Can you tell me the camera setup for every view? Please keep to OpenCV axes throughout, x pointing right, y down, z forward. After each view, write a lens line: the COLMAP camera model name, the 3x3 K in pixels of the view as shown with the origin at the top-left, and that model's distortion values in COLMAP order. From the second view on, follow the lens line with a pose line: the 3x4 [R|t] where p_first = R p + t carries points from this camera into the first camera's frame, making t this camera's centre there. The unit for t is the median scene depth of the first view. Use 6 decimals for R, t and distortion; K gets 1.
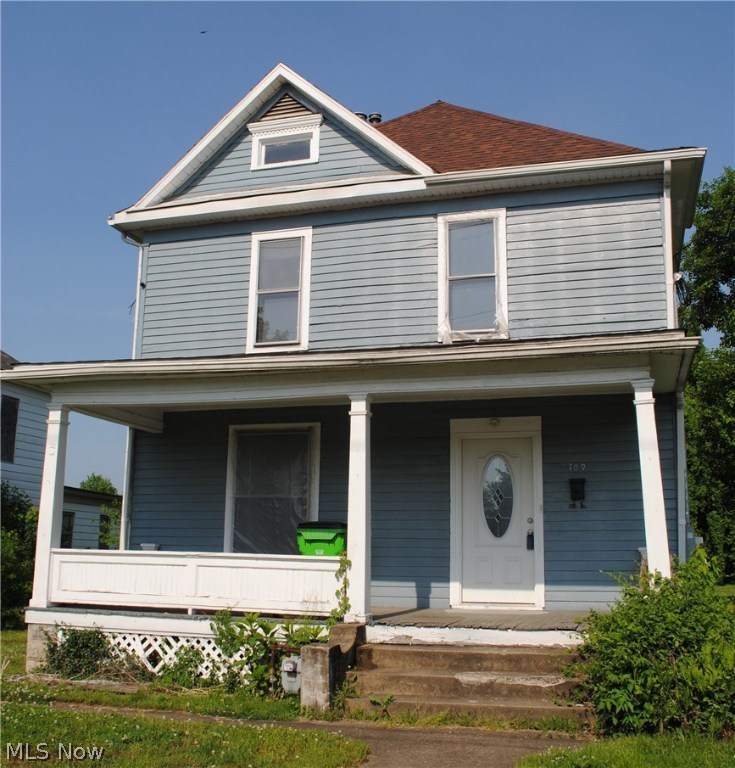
lens RADIAL K [[870.7, 0, 367.5], [0, 870.7, 384.0], [0, 0, 1]] dist [-0.060879, -0.018258]
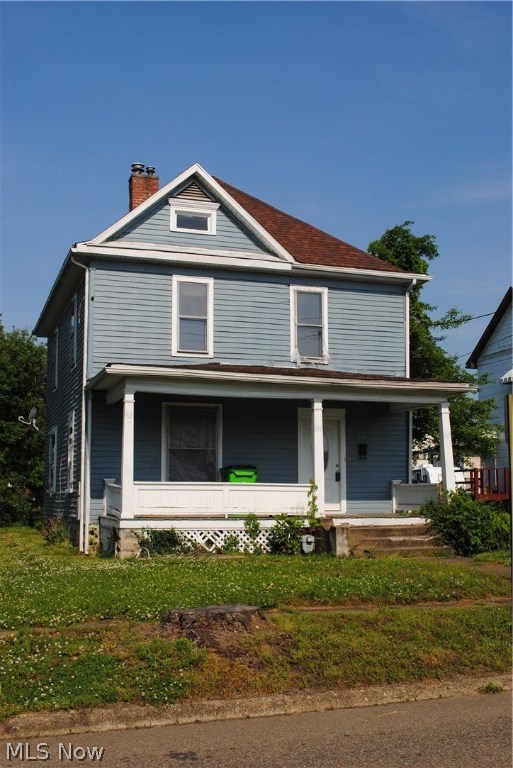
lens RADIAL K [[862.1, 0, 256.5], [0, 862.1, 384.0], [0, 0, 1]] dist [-0.011471, -0.004490]
pose [[0.820937, 0.061626, 0.567683, -1.007997], [-0.100086, 0.994298, 0.036799, -0.064776], [-0.562178, -0.087027, 0.822424, -0.392139]]
